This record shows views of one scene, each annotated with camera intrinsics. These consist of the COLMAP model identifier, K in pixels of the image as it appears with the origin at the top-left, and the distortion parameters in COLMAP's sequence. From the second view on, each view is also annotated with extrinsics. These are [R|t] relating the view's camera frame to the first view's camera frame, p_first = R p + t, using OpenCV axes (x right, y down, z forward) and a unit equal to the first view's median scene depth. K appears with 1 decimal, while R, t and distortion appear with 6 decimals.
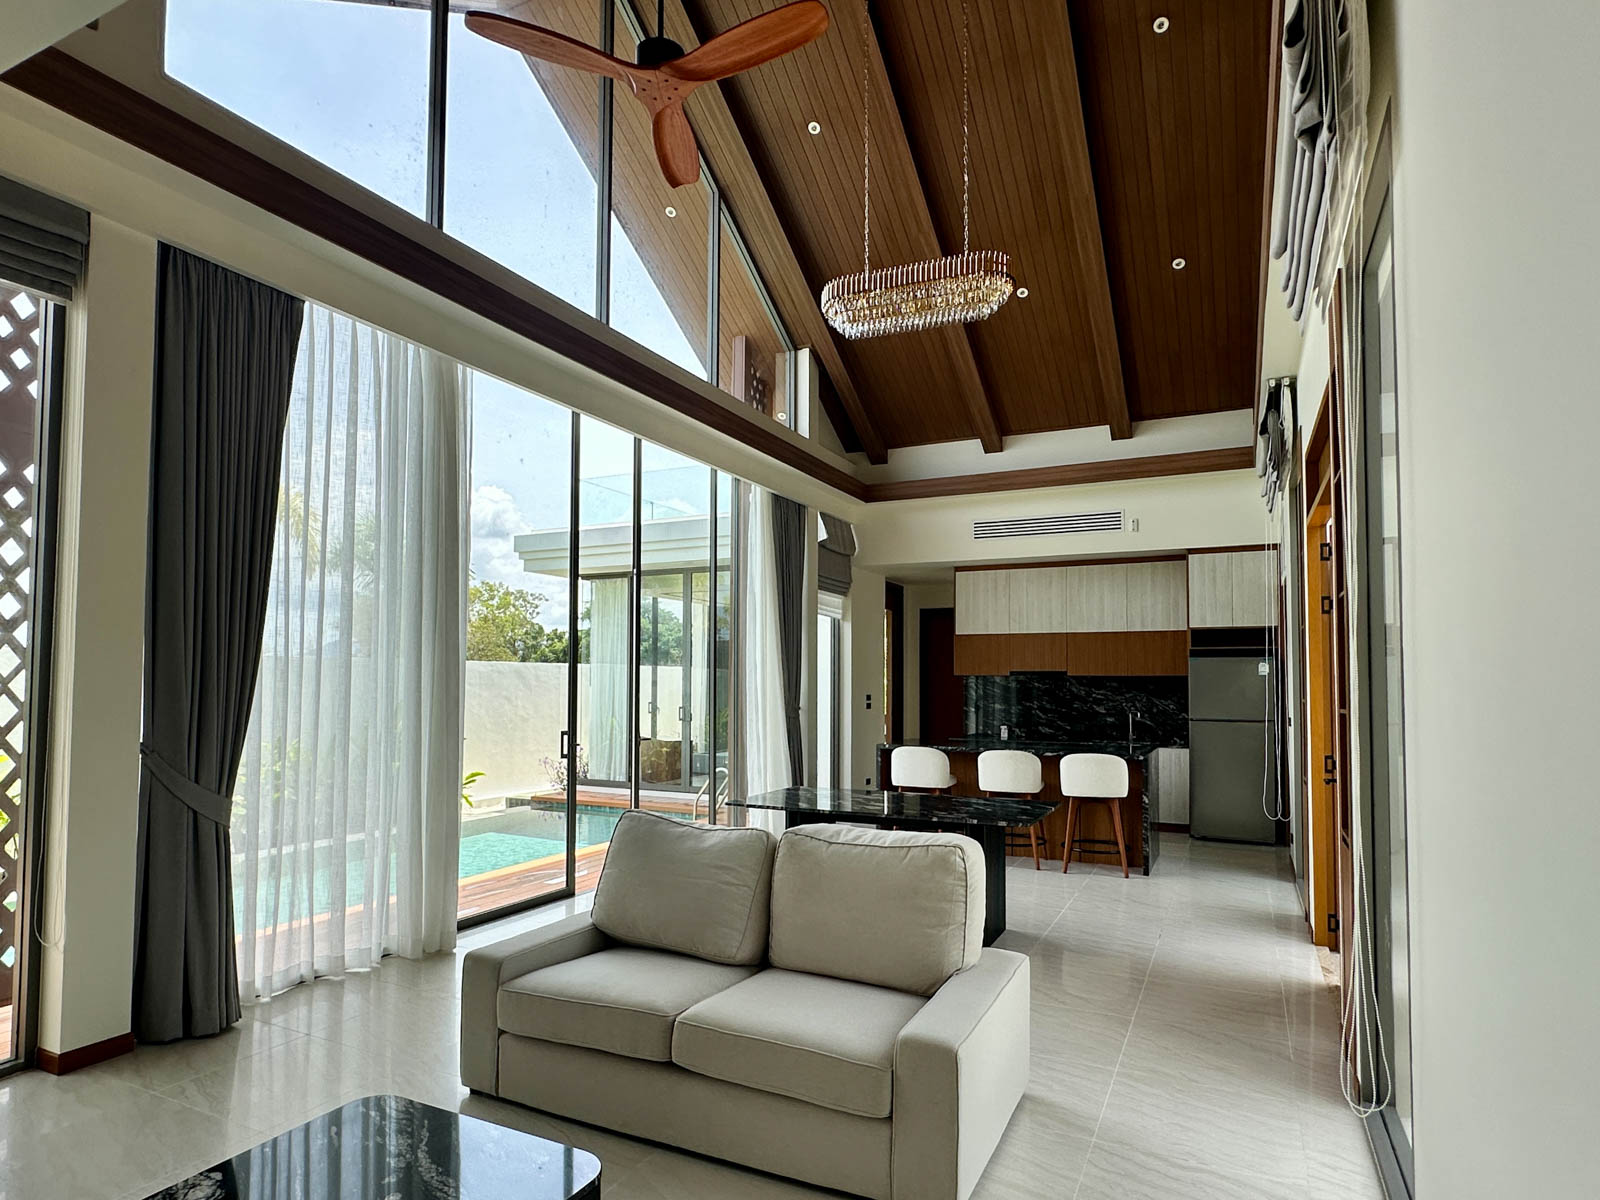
lens RADIAL K [[931.3, 0, 730.5], [0, 931.3, 635.6], [0, 0, 1]] dist [0.042924, 0.000086]
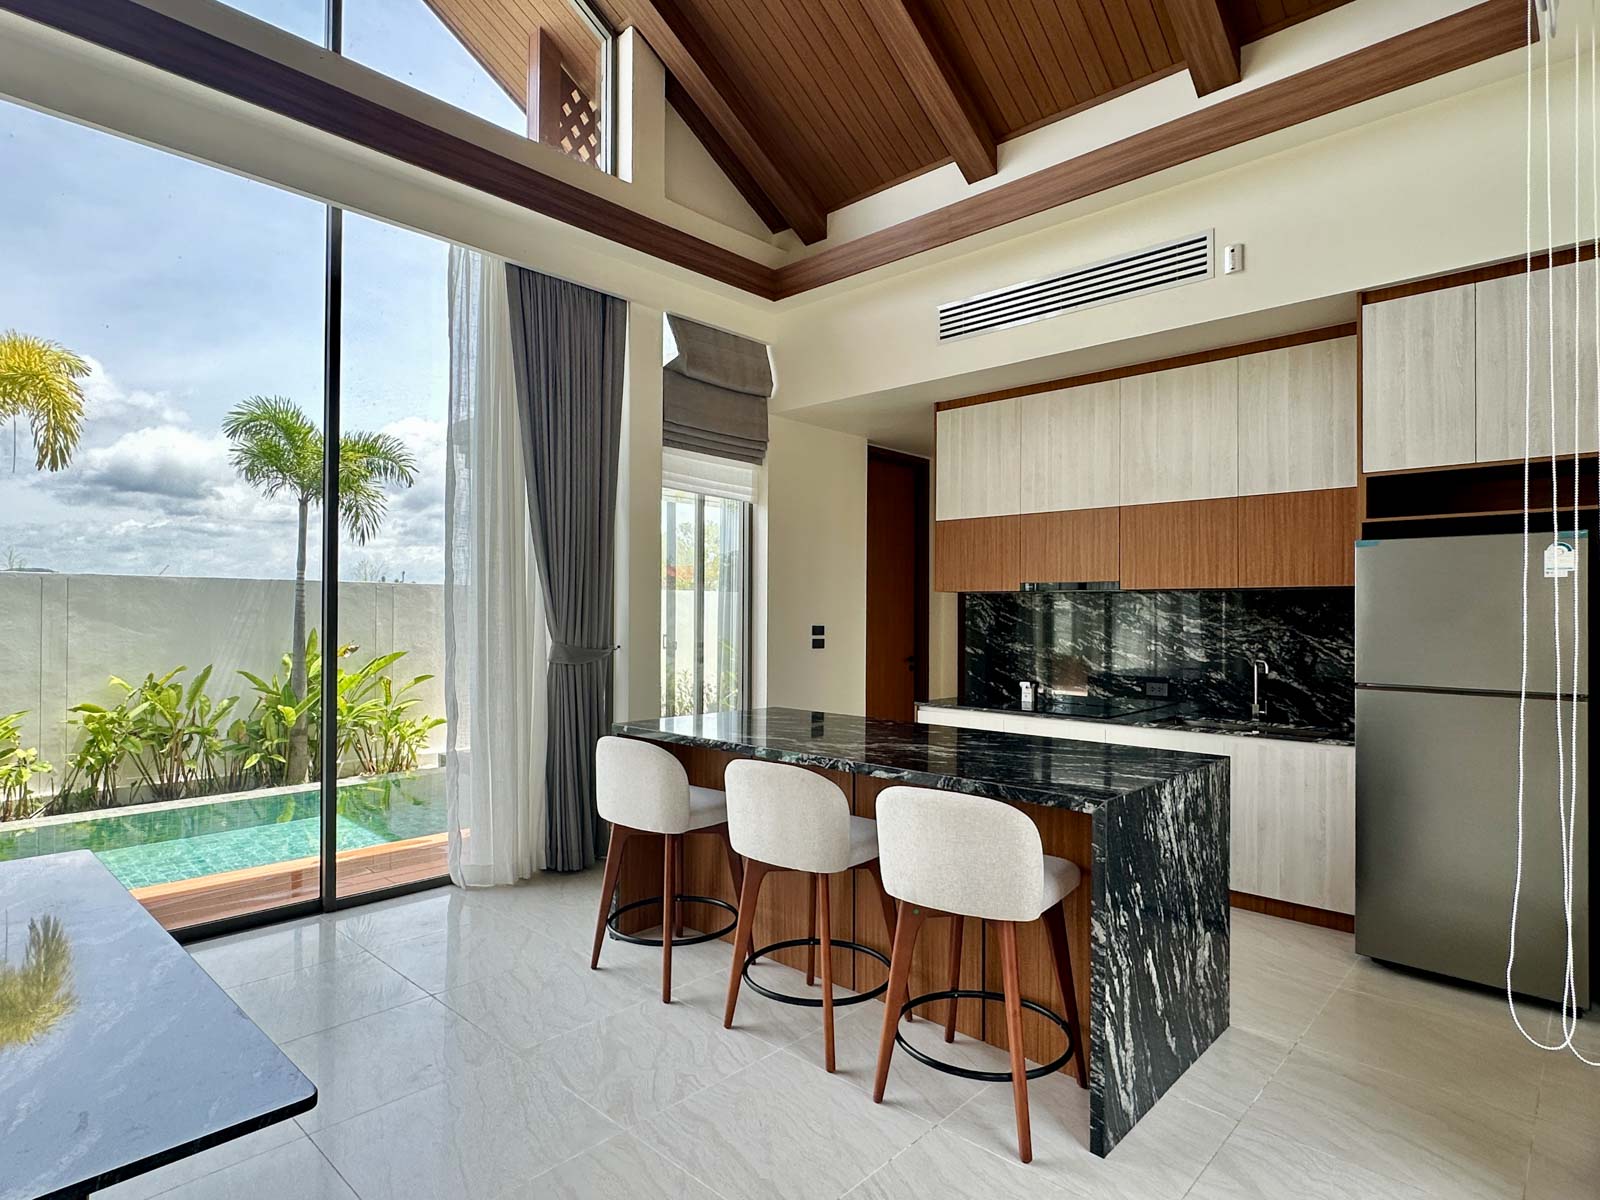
lens RADIAL K [[887.0, 0, 696.6], [0, 887.0, 611.6], [0, 0, 1]] dist [-0.038838, -0.000857]
pose [[0.954606, 0.003058, -0.297855, 0.294496], [0.009419, 0.999137, 0.040444, 0.034642], [0.297722, -0.041413, 0.953754, 0.491291]]
